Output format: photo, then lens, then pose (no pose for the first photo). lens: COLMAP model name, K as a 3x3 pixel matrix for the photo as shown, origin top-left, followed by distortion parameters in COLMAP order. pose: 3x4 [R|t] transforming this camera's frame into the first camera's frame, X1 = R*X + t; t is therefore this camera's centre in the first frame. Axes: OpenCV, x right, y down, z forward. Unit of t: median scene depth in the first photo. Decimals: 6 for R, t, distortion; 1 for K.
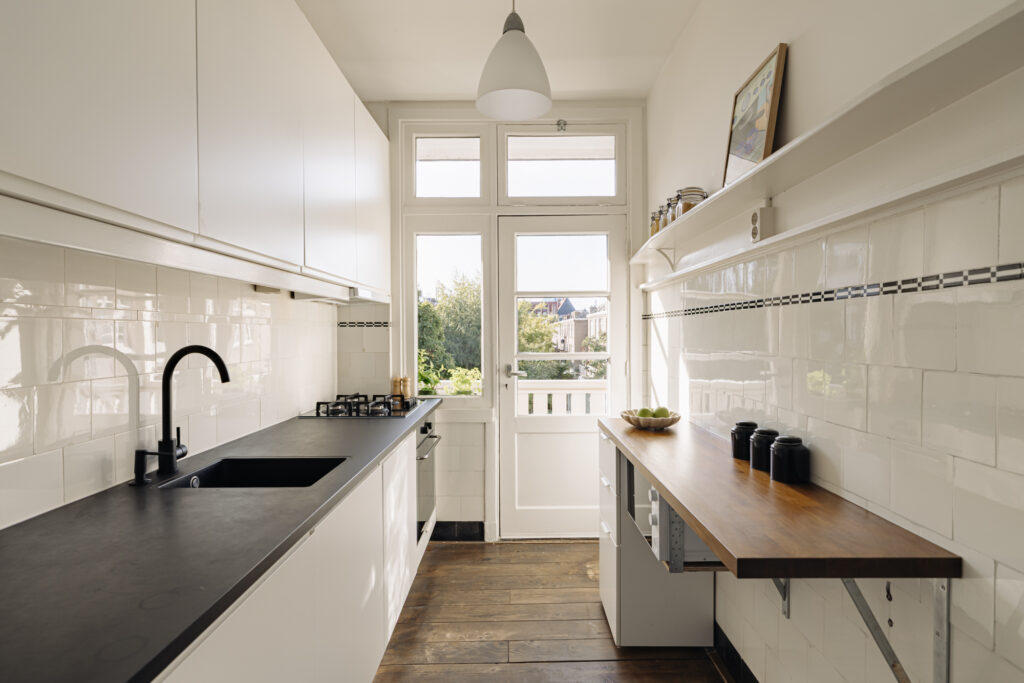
lens RADIAL K [[512.3, 0, 512.0], [0, 512.3, 341.5], [0, 0, 1]] dist [0.000962, 0.000181]
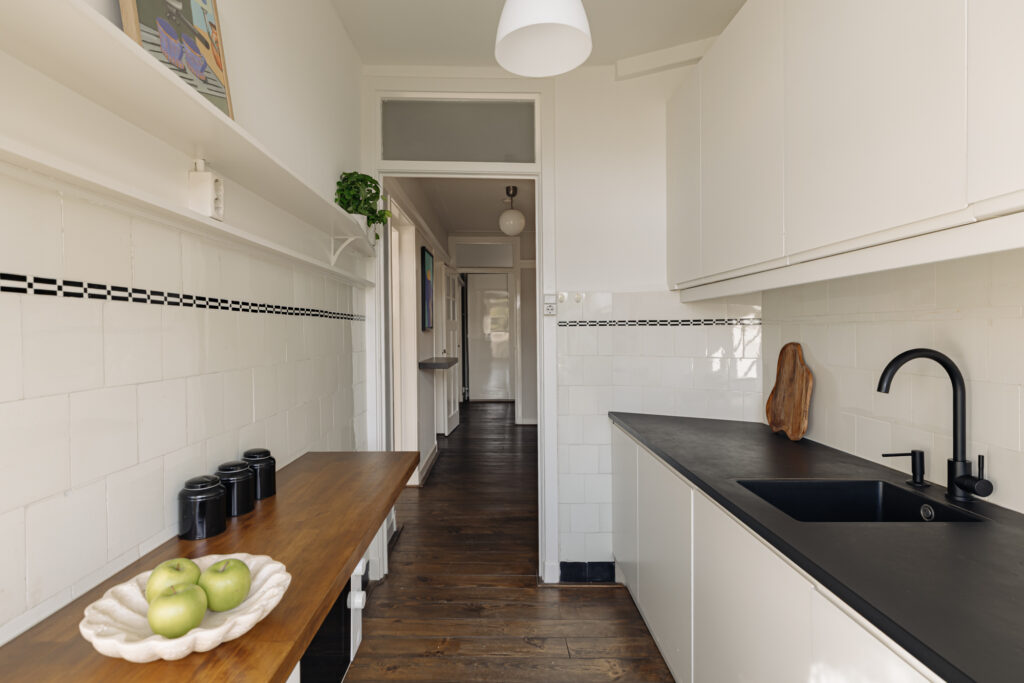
lens RADIAL K [[512.3, 0, 512.0], [0, 512.3, 341.5], [0, 0, 1]] dist [0.000962, 0.000181]
pose [[-0.999569, 0.013726, -0.025934, 0.098771], [0.013229, 0.999727, 0.019241, -0.031168], [0.026191, 0.018890, -0.999478, 1.889803]]
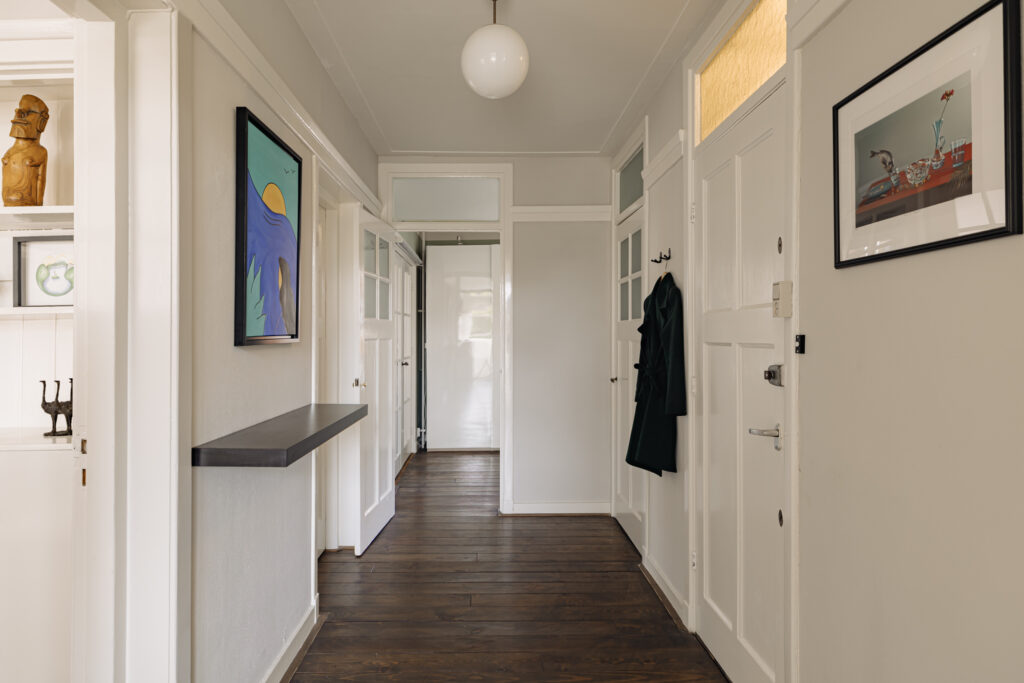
lens RADIAL K [[575.9, 0, 512.0], [0, 575.9, 341.5], [0, 0, 1]] dist [0.001596, -0.000192]
pose [[-0.998888, 0.003079, -0.047045, 0.077146], [0.002527, 0.999927, 0.011789, -0.041643], [0.047078, 0.011657, -0.998823, 1.333057]]
